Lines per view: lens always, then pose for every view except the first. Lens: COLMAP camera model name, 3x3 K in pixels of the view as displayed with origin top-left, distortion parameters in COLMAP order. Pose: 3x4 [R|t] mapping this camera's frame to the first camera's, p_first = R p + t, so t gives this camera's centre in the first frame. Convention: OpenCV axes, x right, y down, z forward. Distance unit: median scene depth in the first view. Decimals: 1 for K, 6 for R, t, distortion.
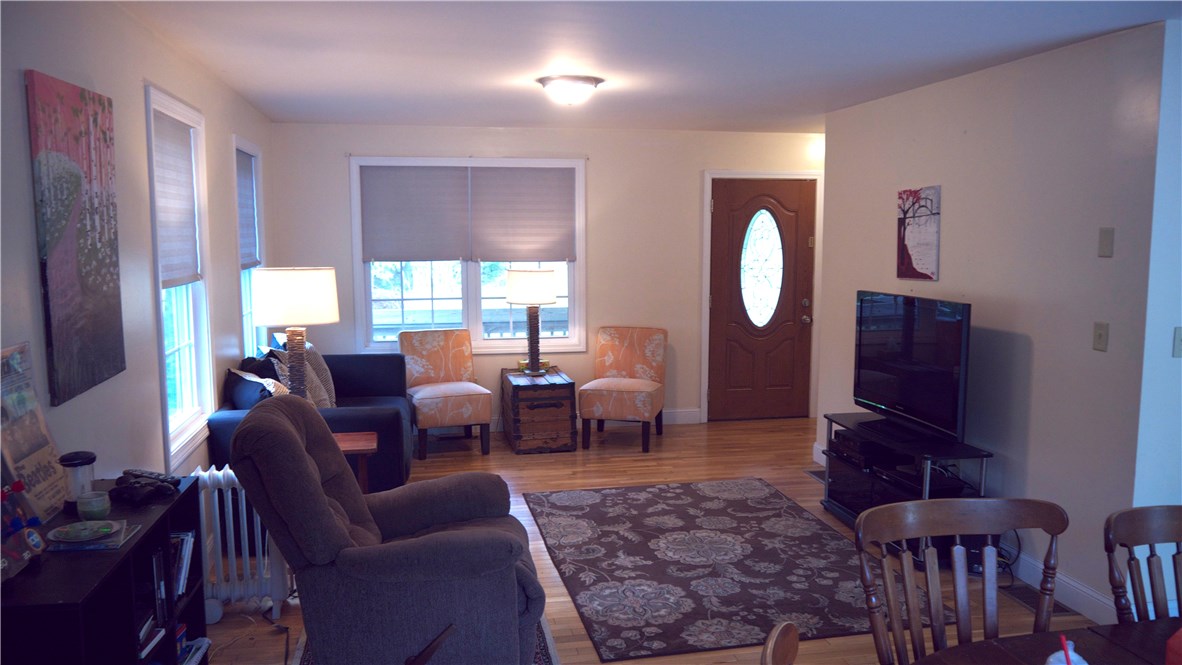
lens RADIAL K [[907.9, 0, 591.1], [0, 907.9, 332.2], [0, 0, 1]] dist [-0.006166, -0.003823]
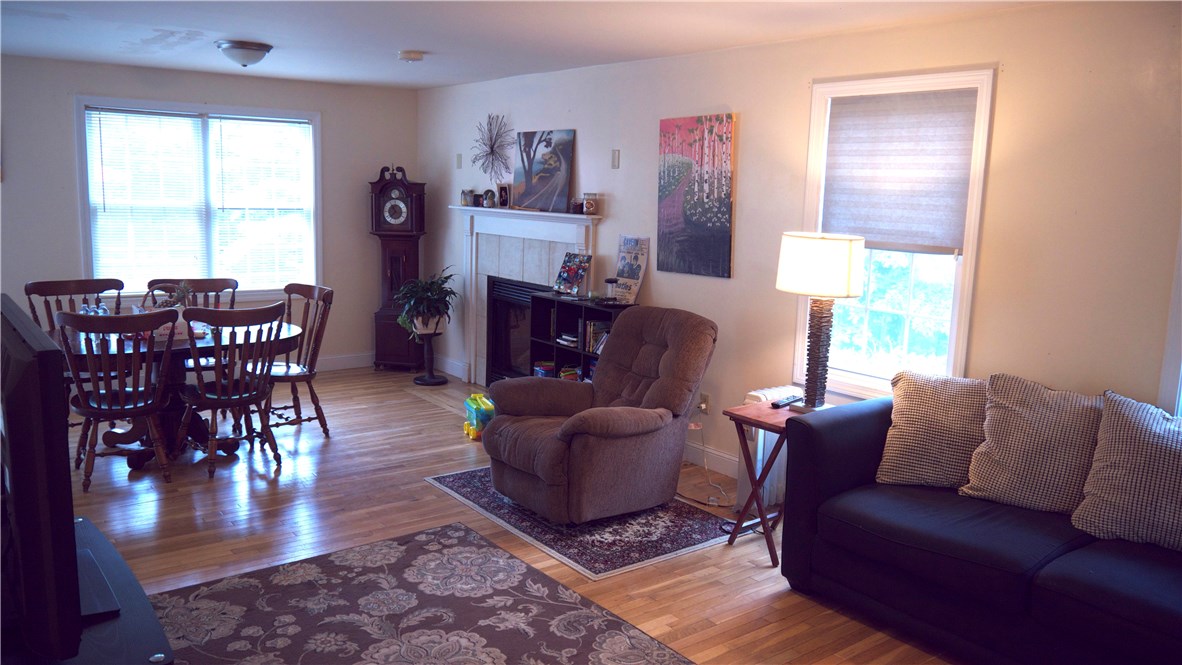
lens RADIAL K [[907.9, 0, 593.9], [0, 907.9, 330.8], [0, 0, 1]] dist [-0.006166, -0.003823]
pose [[-0.892395, 0.046282, -0.448876, 0.340938], [-0.078655, 0.963546, 0.255720, -0.205089], [0.444348, 0.263510, -0.856223, 1.775159]]
